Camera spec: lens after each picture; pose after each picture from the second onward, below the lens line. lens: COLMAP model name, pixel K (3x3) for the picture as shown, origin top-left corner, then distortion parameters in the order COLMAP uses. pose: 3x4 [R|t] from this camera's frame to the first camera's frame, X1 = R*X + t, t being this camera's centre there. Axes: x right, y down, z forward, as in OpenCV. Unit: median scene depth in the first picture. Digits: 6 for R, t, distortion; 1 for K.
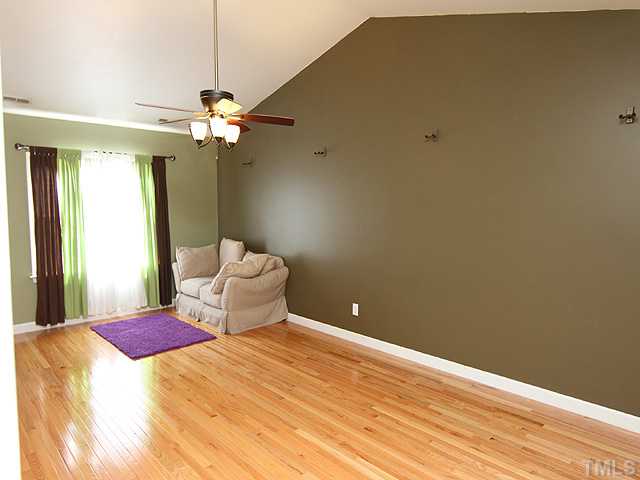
lens RADIAL K [[409.7, 0, 315.6], [0, 409.7, 242.4], [0, 0, 1]] dist [-0.008673, -0.001121]
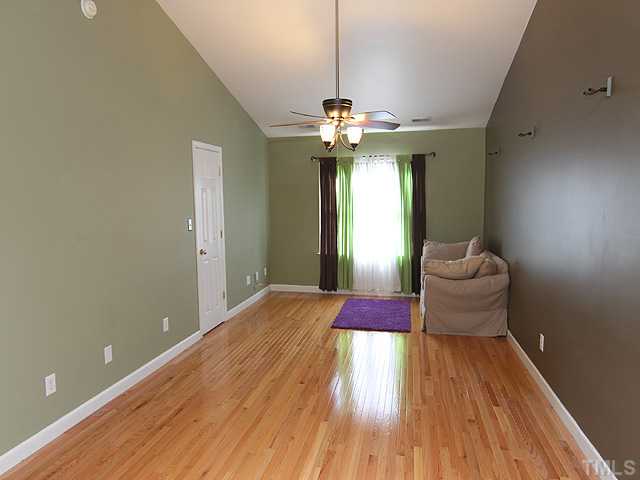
lens RADIAL K [[409.7, 0, 314.2], [0, 409.7, 235.4], [0, 0, 1]] dist [-0.008673, -0.001121]
pose [[0.545445, 0.068362, -0.835354, 0.417943], [-0.067253, 0.997024, 0.037680, -0.024453], [0.835444, 0.035628, 0.548419, 0.217952]]
